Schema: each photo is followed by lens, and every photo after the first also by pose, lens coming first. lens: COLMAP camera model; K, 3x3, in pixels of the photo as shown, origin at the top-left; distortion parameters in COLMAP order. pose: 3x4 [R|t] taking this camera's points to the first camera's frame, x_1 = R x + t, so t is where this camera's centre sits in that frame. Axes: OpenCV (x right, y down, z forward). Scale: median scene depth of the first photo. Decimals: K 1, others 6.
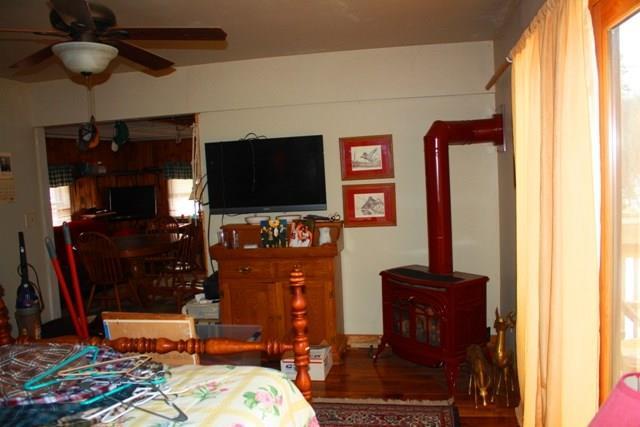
lens RADIAL K [[539.0, 0, 320.0], [0, 539.0, 213.5], [0, 0, 1]] dist [-0.123347, 0.006492]
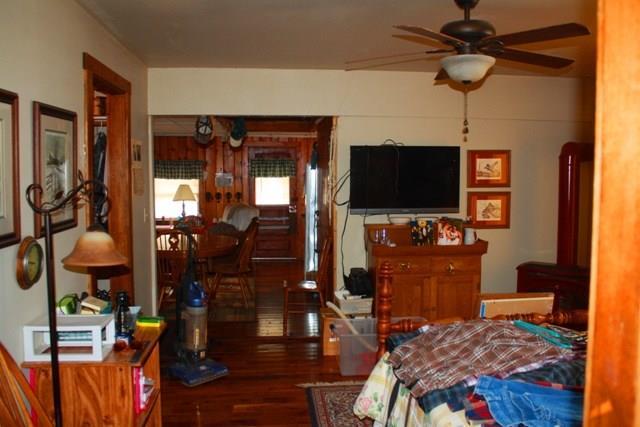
lens RADIAL K [[552.0, 0, 320.0], [0, 552.0, 213.5], [0, 0, 1]] dist [-0.147153, -0.001946]
pose [[0.959204, 0.029739, 0.281148, -0.581710], [-0.024254, 0.999442, -0.022970, 0.027523], [-0.281674, 0.015214, 0.959390, -0.011740]]
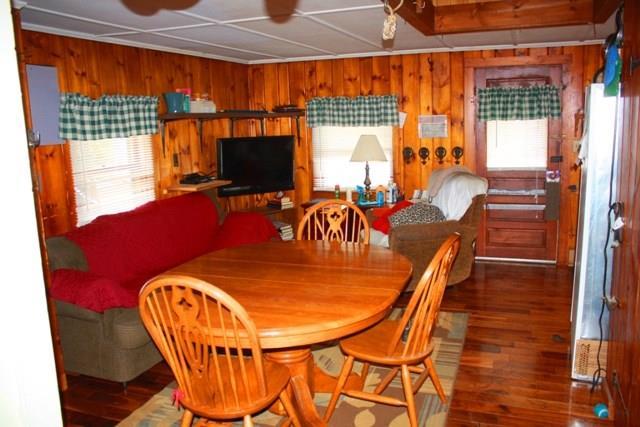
lens RADIAL K [[539.0, 0, 320.0], [0, 539.0, 213.5], [0, 0, 1]] dist [-0.123347, 0.006492]
pose [[0.983286, 0.044323, -0.176592, -0.369449], [-0.028134, 0.995255, 0.093147, -0.050163], [0.179883, -0.086622, 0.979867, 0.874486]]
